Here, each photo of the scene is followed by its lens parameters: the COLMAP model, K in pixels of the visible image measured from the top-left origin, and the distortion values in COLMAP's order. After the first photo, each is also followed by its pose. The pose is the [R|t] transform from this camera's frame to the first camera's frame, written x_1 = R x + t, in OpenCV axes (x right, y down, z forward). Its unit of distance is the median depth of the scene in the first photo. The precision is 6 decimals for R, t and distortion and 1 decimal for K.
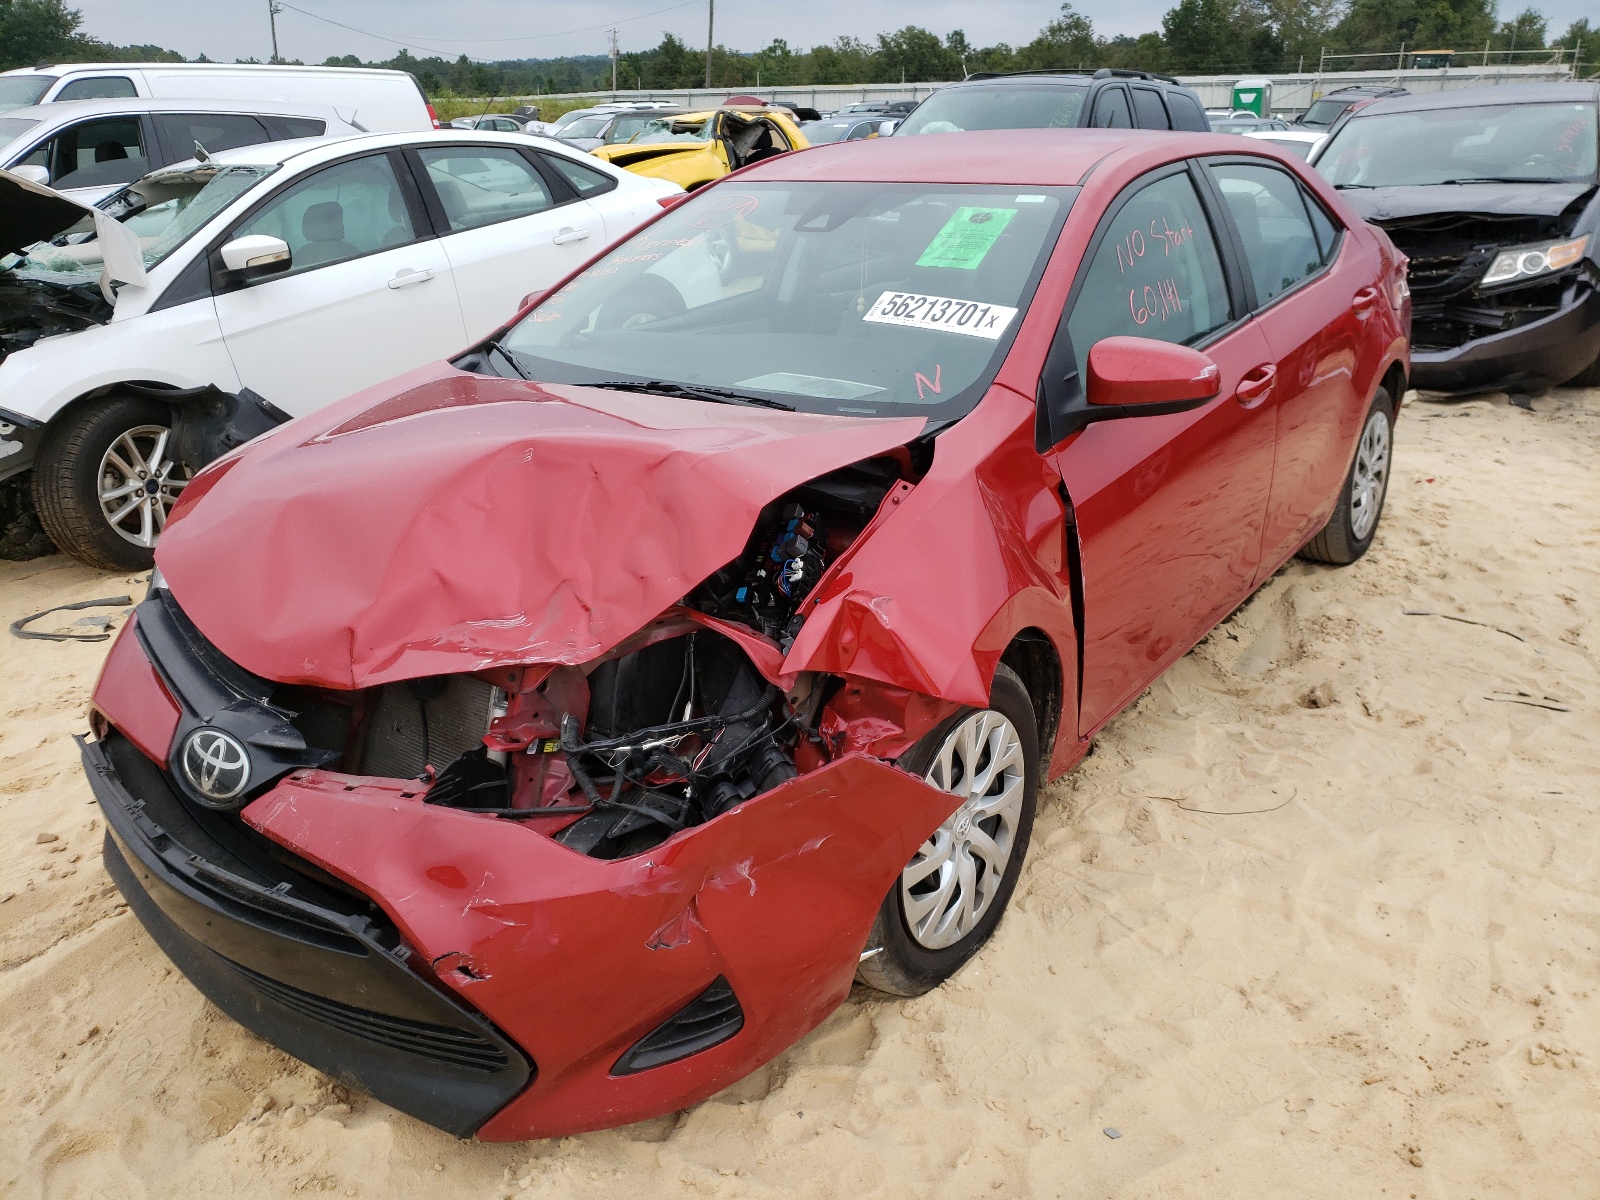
lens RADIAL K [[1206.7, 0, 798.5], [0, 1206.7, 605.6], [0, 0, 1]] dist [0.014839, 0.003108]
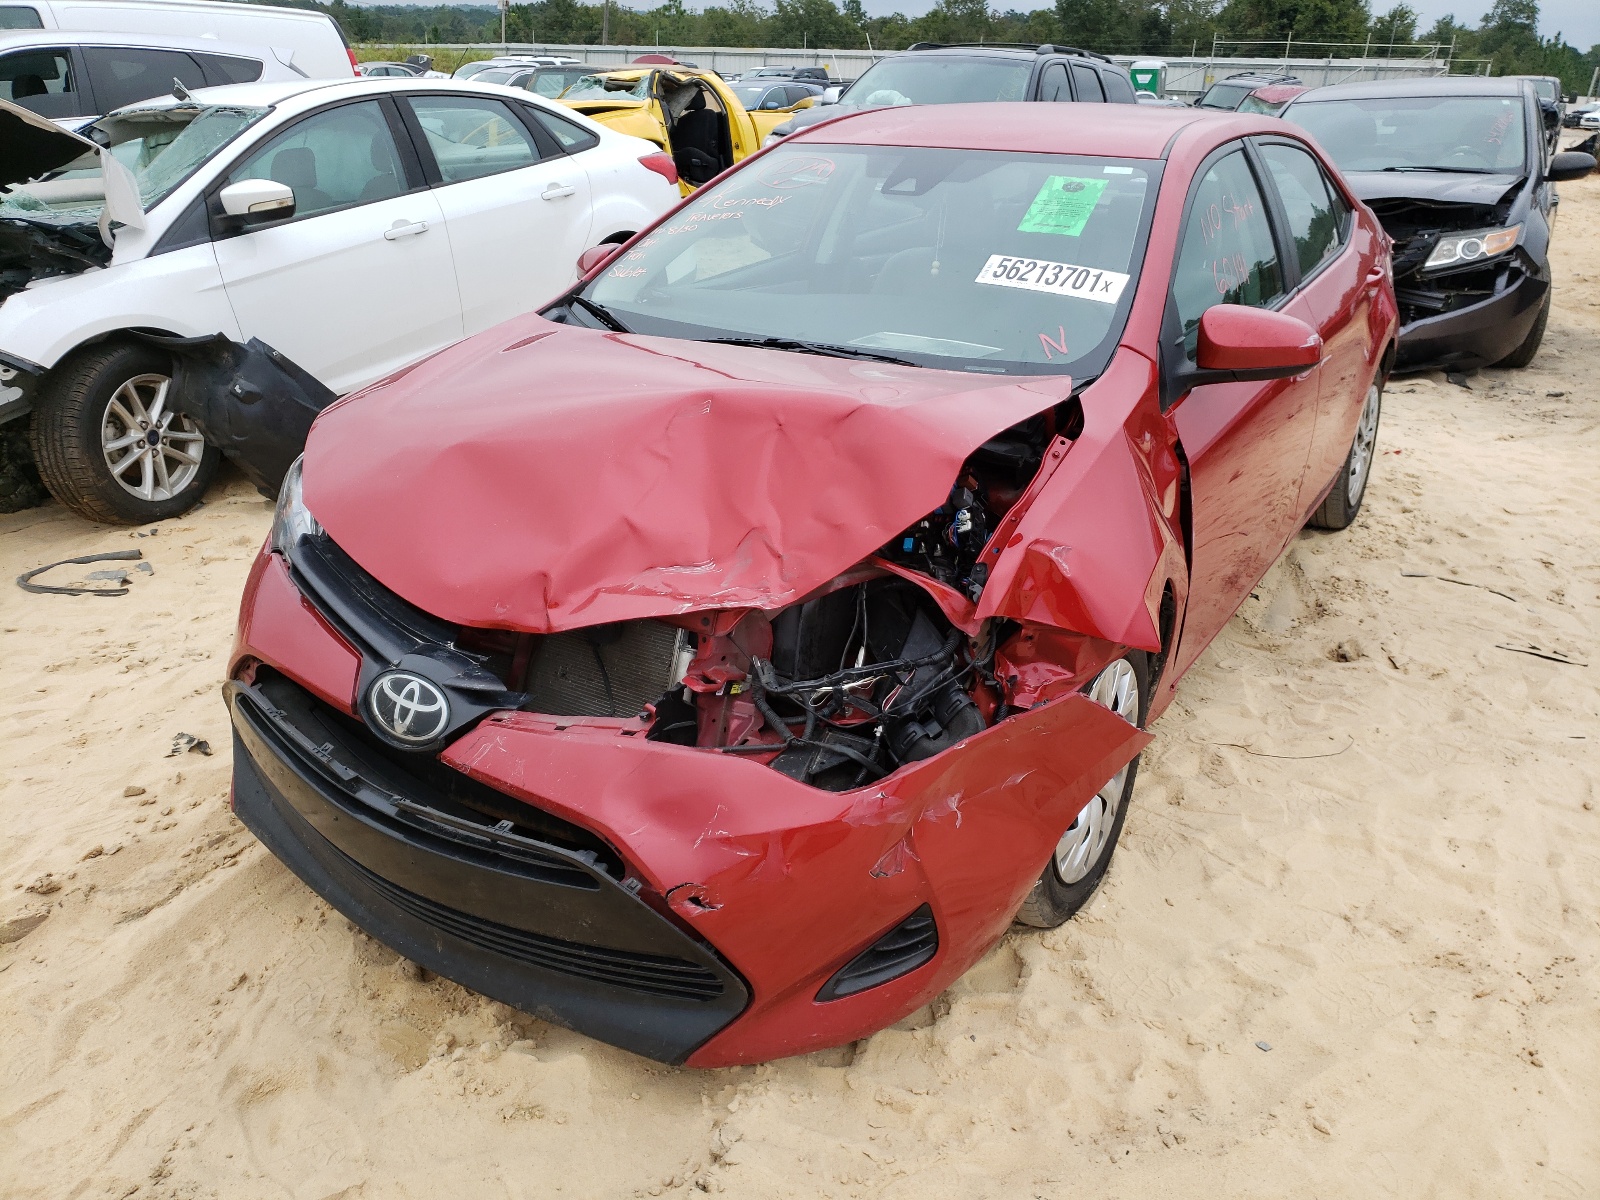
lens RADIAL K [[1206.7, 0, 806.9], [0, 1206.7, 597.4], [0, 0, 1]] dist [0.014839, 0.003108]
pose [[0.996177, 0.004710, 0.087228, -0.193466], [-0.006408, 0.999795, 0.019191, 0.015002], [-0.087120, -0.019677, 0.996003, -0.023425]]
